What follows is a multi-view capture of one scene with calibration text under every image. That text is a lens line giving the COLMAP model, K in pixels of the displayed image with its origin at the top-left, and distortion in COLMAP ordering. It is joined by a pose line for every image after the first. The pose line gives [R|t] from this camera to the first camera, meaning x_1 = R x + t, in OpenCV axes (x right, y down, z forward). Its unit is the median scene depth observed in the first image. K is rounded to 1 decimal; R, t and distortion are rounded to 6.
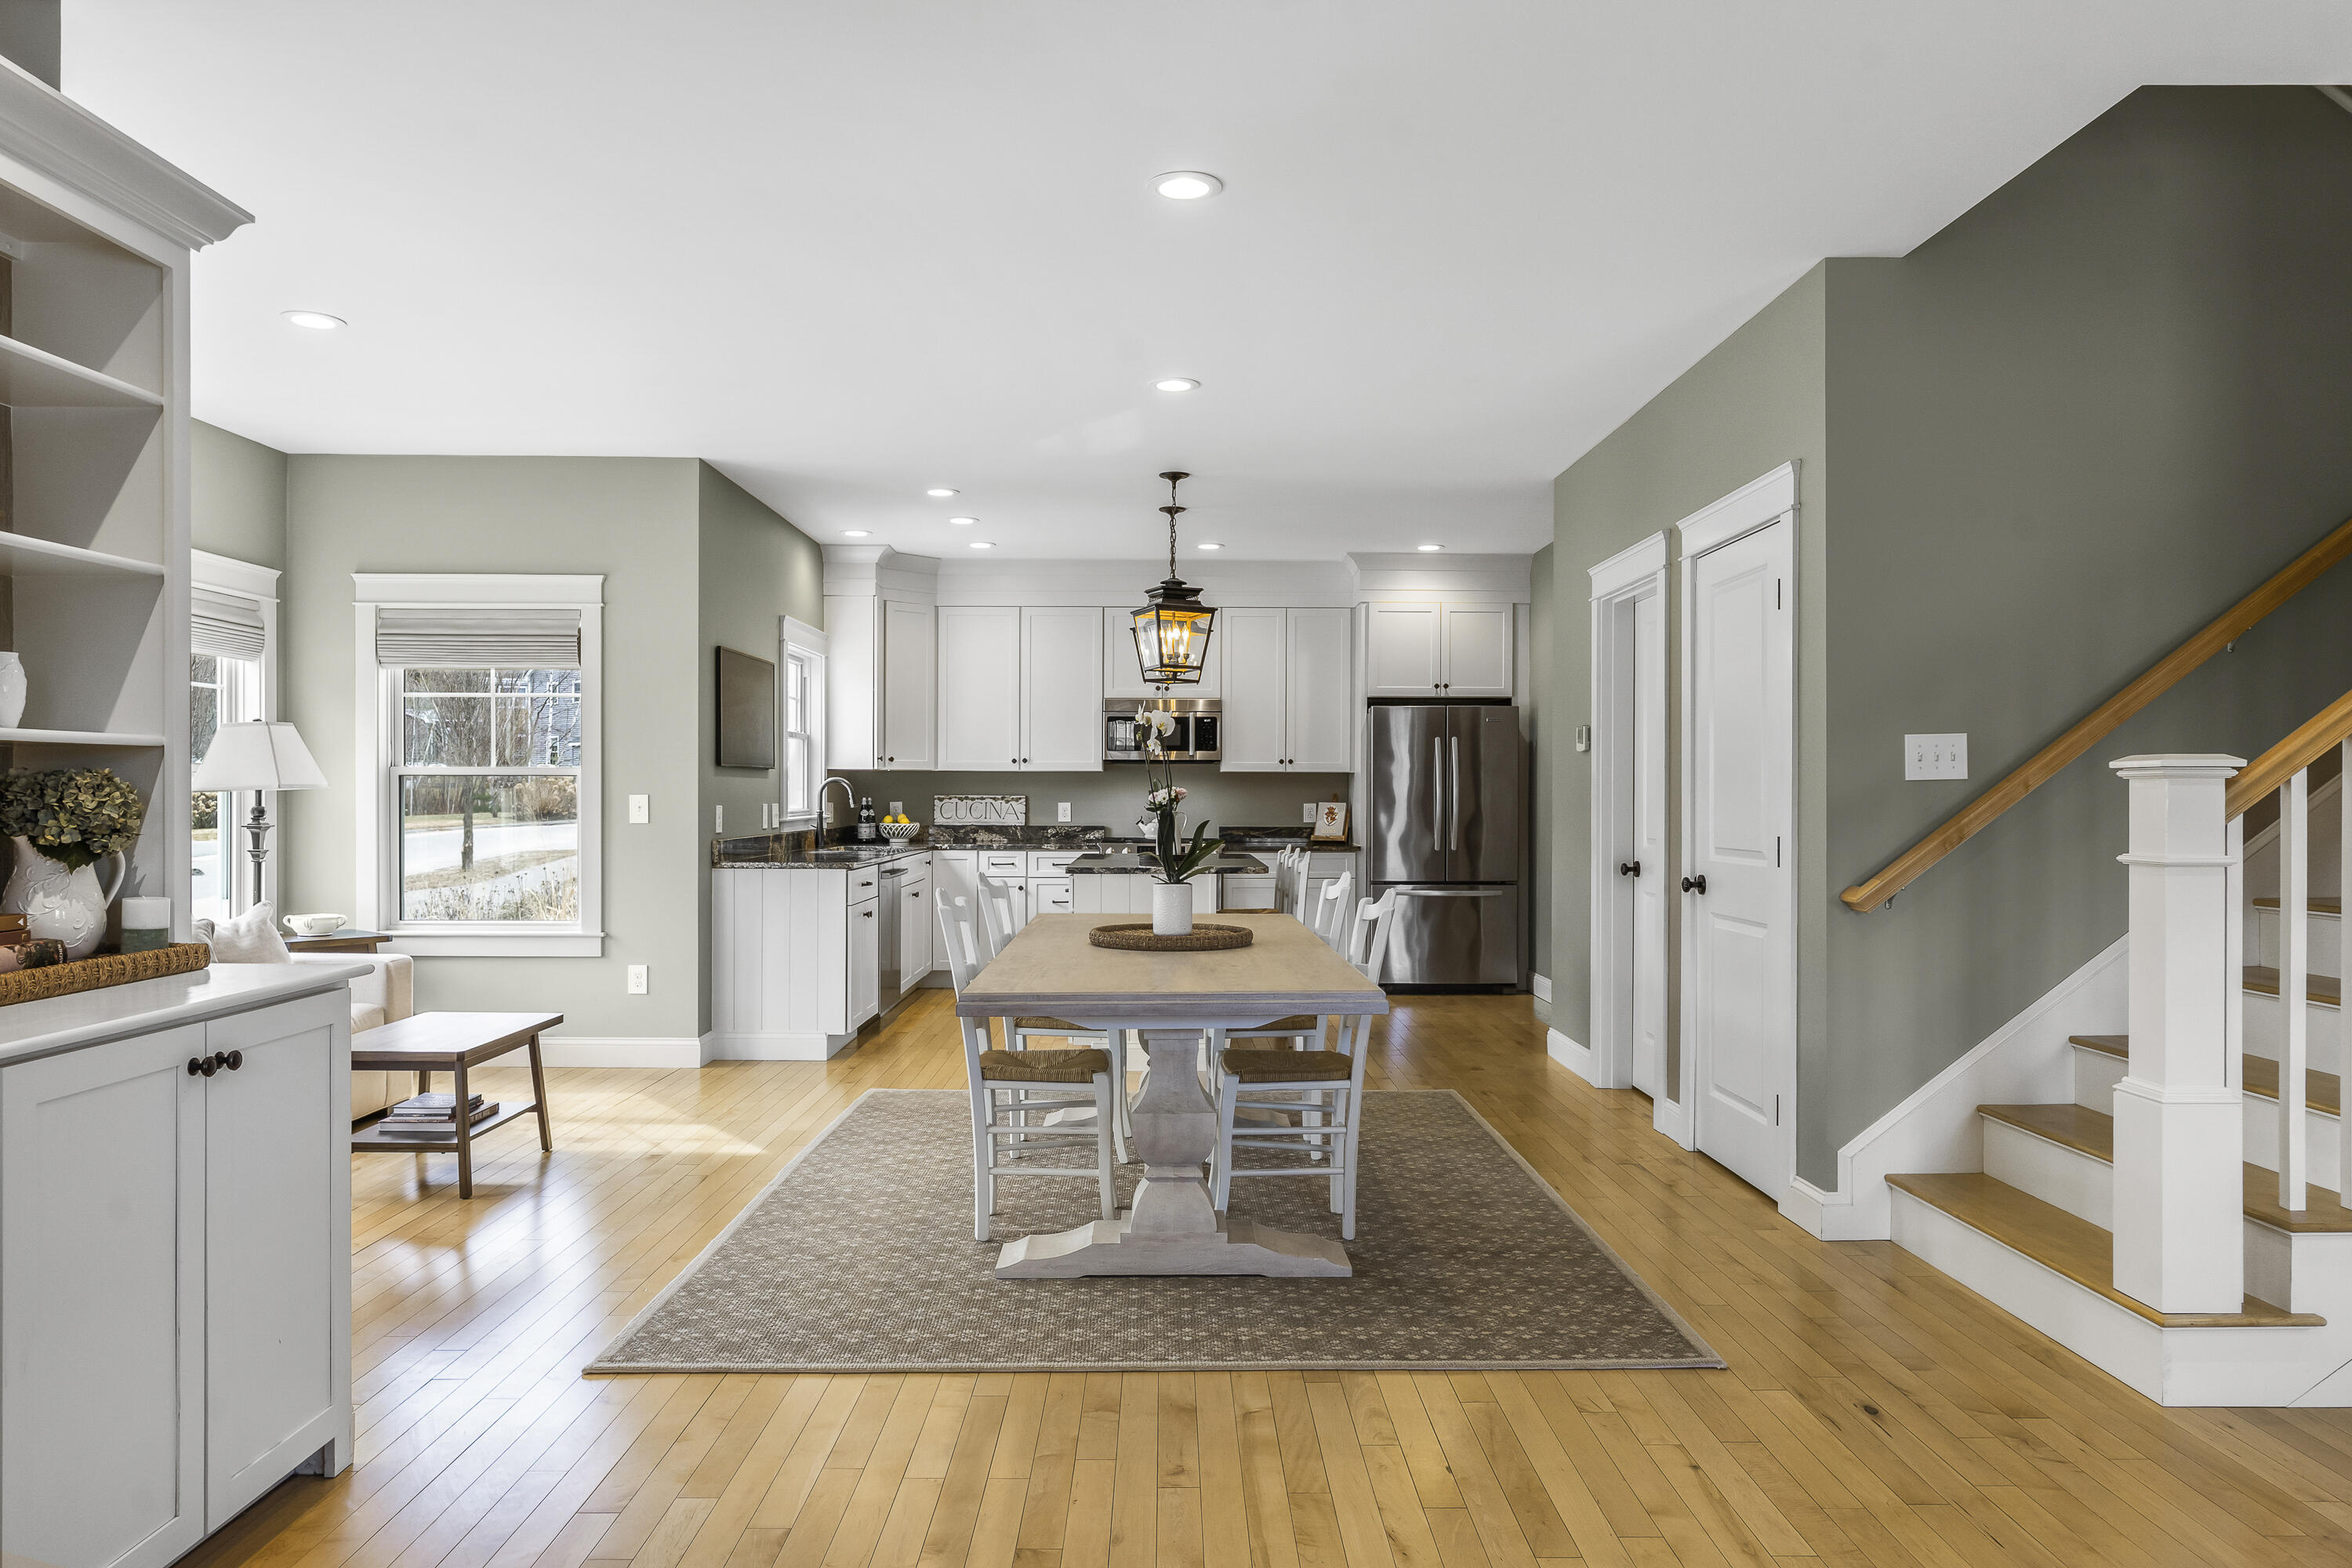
lens RADIAL K [[1532.7, 0, 1181.5], [0, 1532.7, 791.7], [0, 0, 1]] dist [-0.001665, -0.000794]
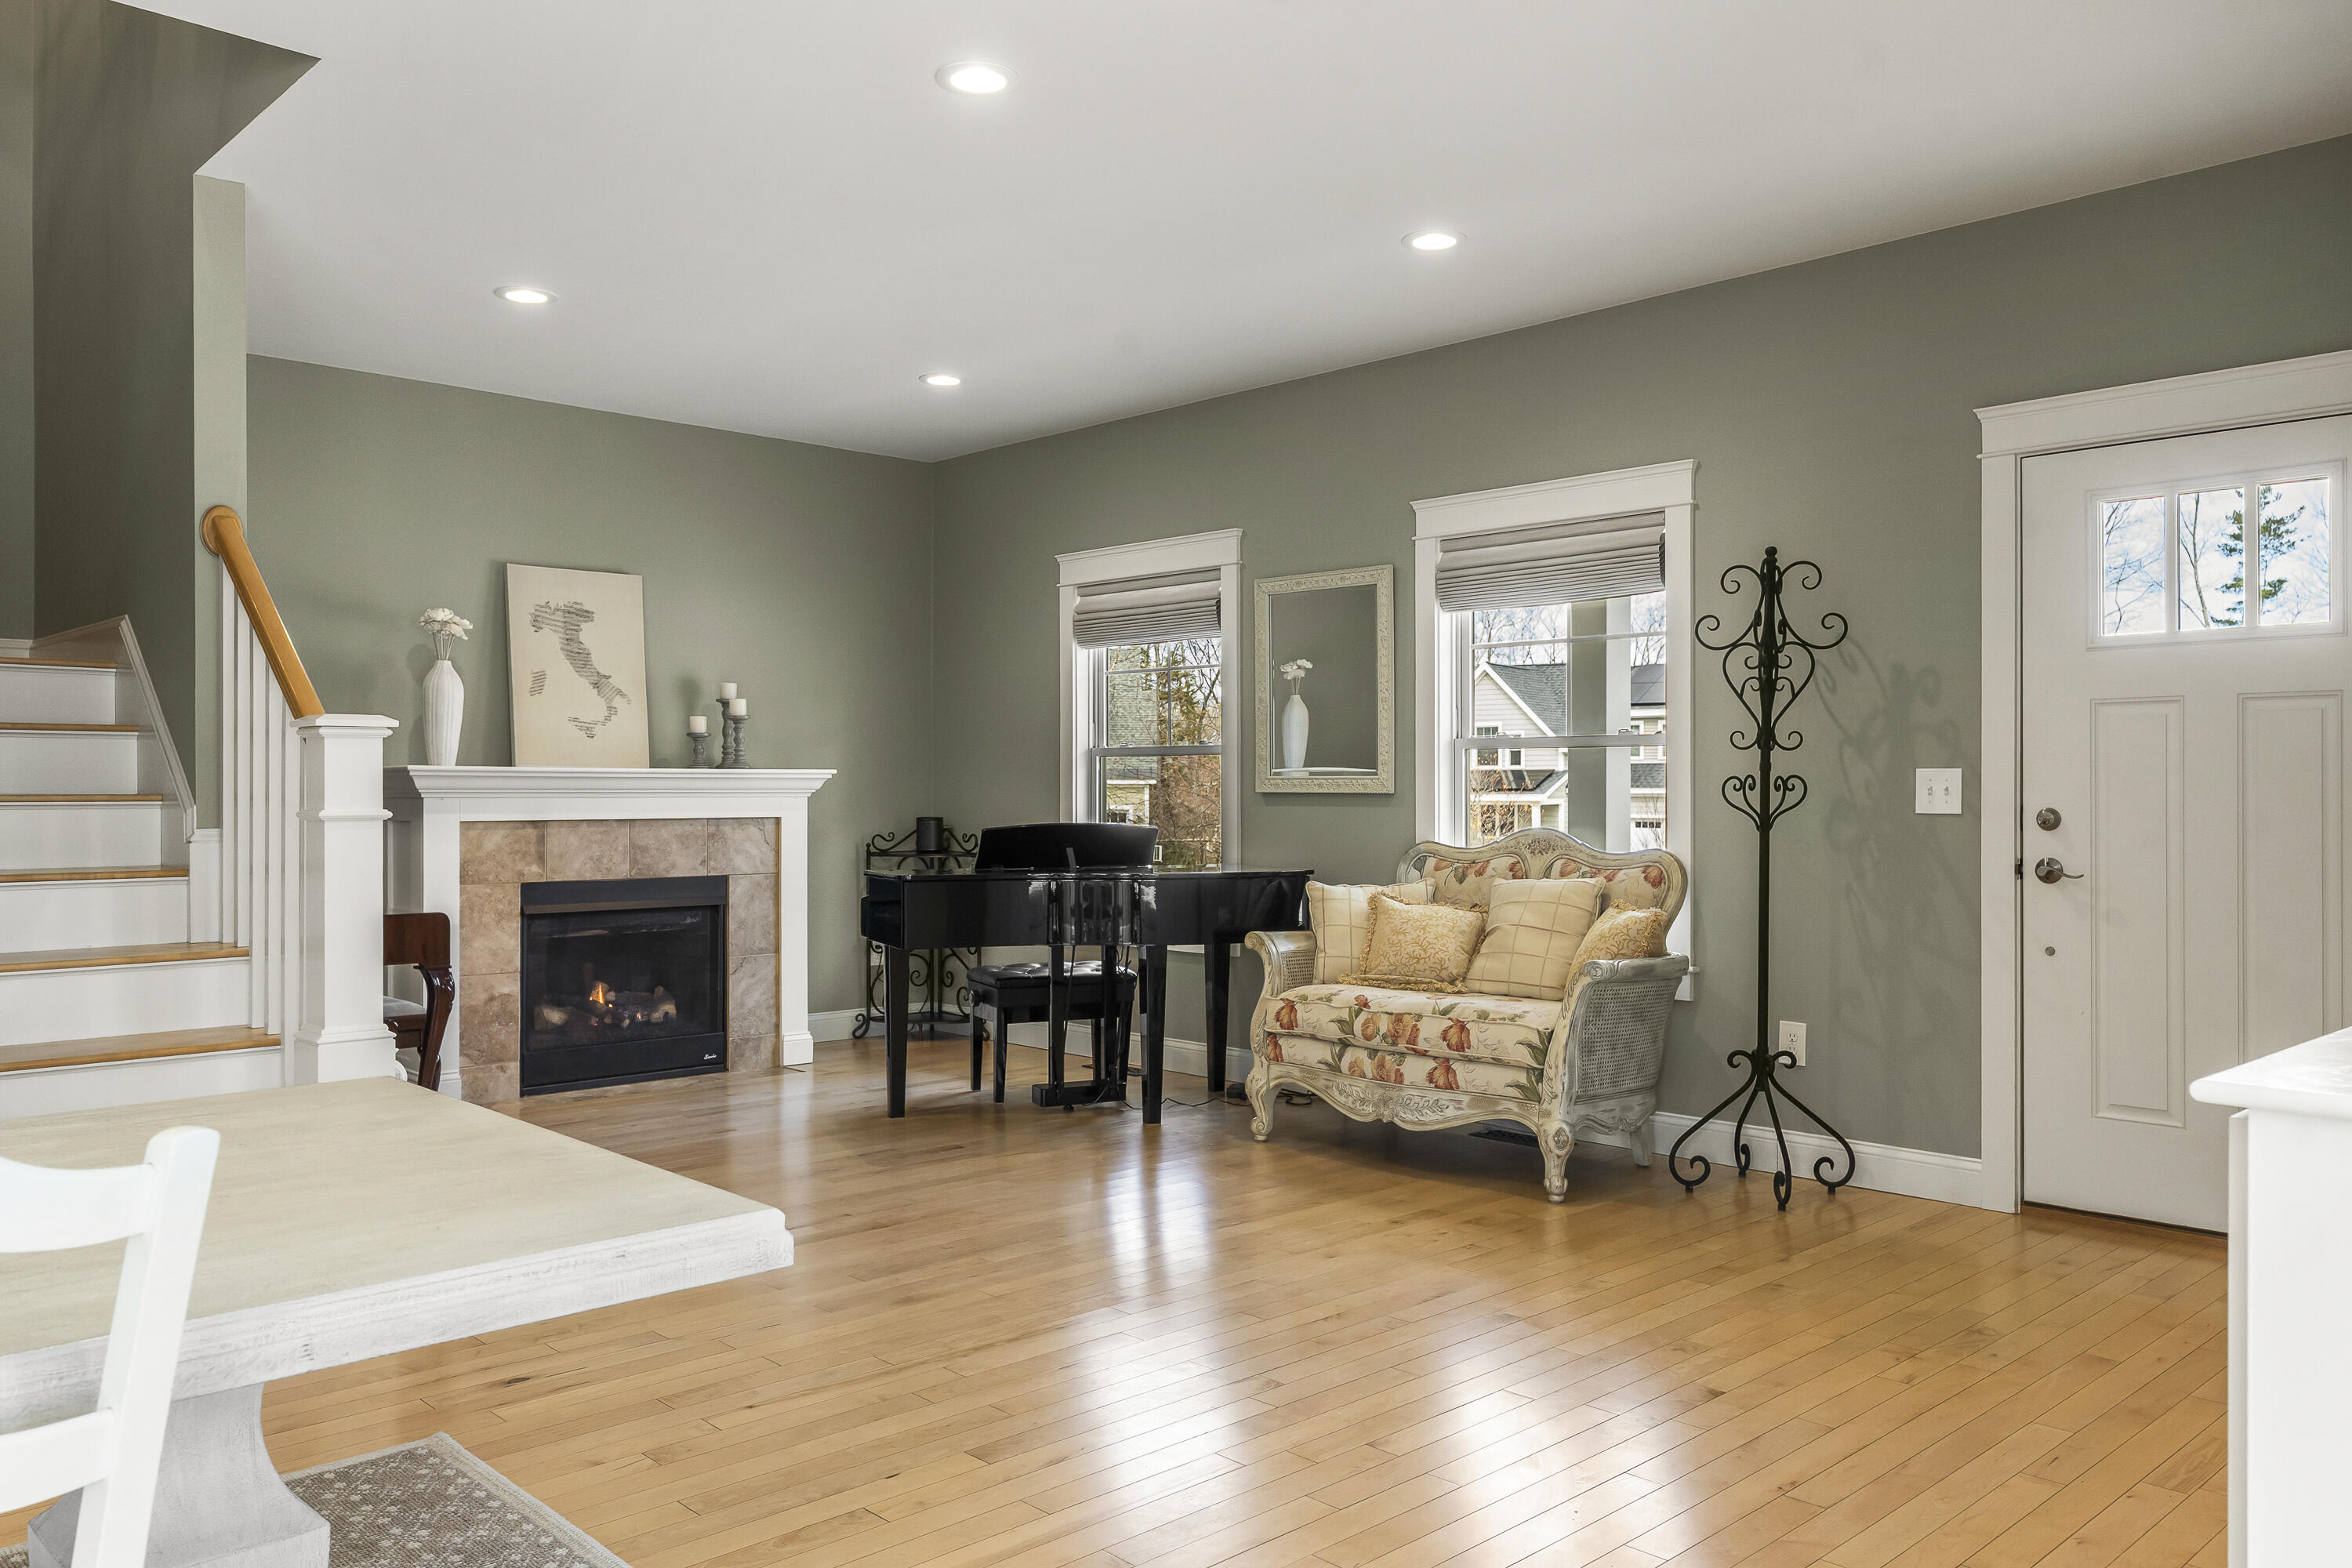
lens RADIAL K [[1738.5, 0, 1176.0], [0, 1738.5, 784.0], [0, 0, 1]] dist [0.000753, 0.001035]
pose [[-0.684315, -0.001123, 0.729185, -0.210010], [-0.003362, 0.999993, -0.001616, 0.008250], [-0.729179, -0.003557, -0.684314, 0.474988]]
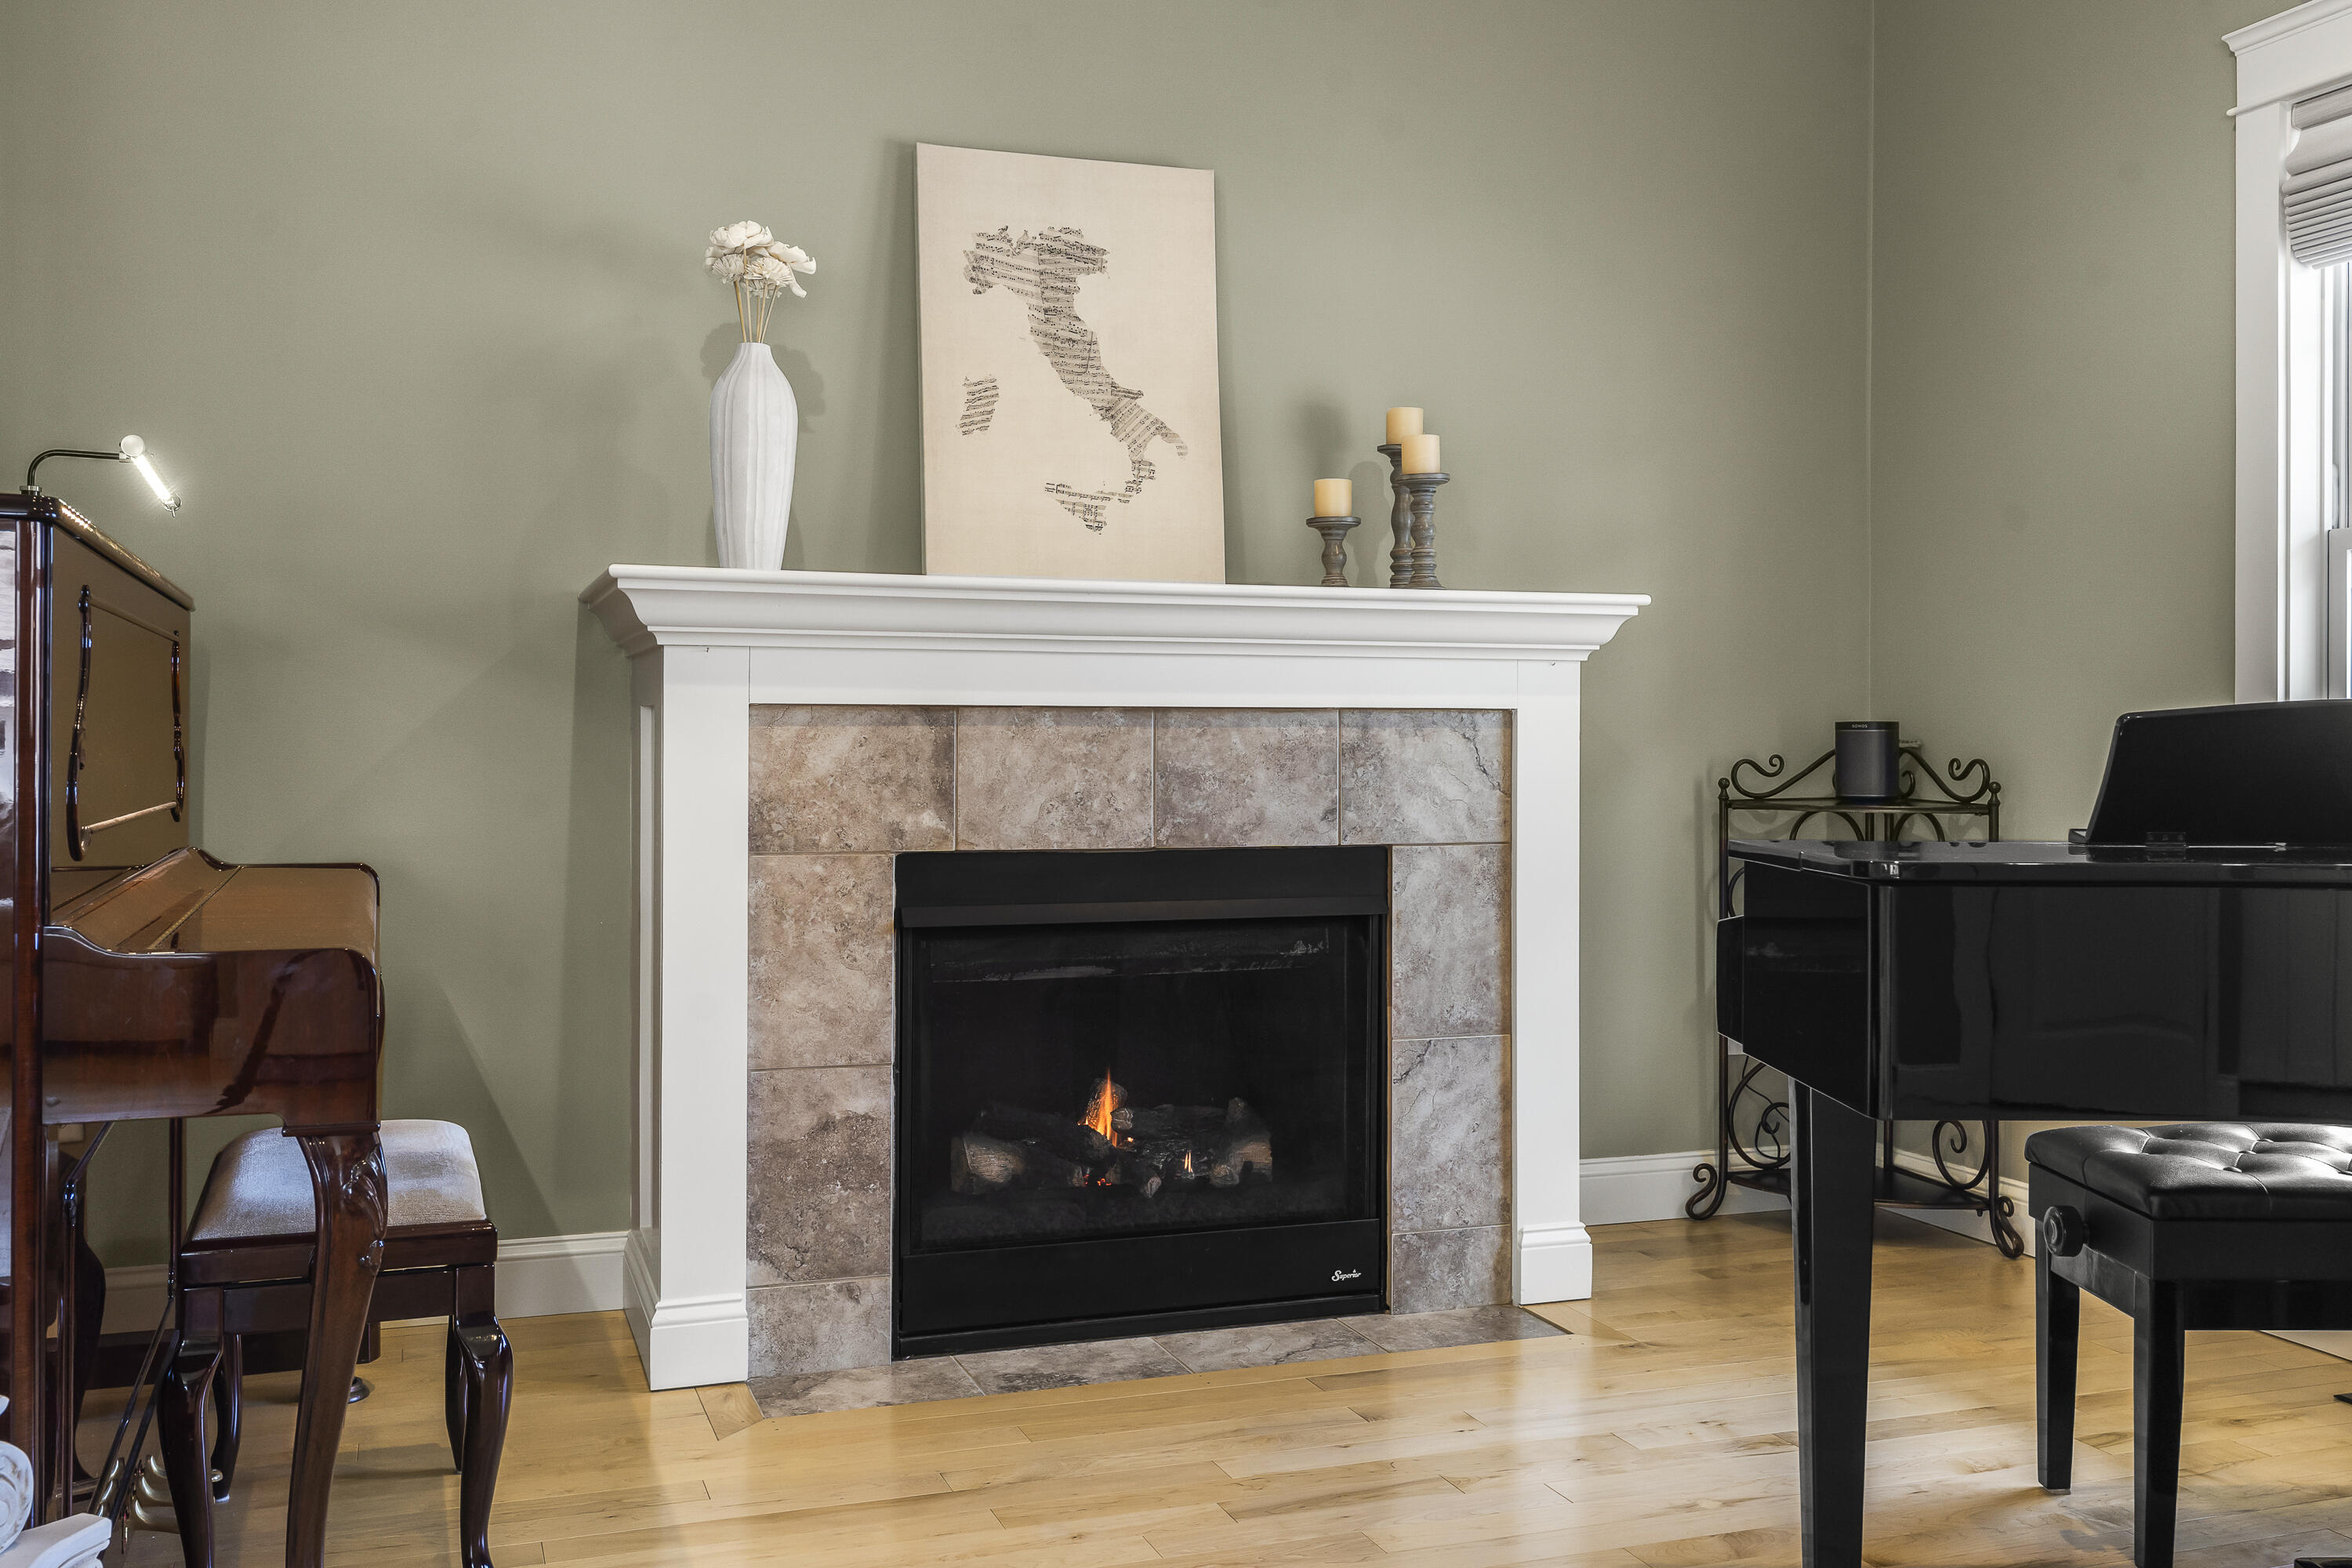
lens RADIAL K [[2126.8, 0, 1178.4], [0, 2126.8, 748.1], [0, 0, 1]] dist [0.008967, 0.005848]
pose [[-0.331906, -0.008552, 0.943274, 0.121276], [-0.004504, 0.999962, 0.007481, 0.026927], [-0.943302, -0.001766, -0.331932, 0.264694]]
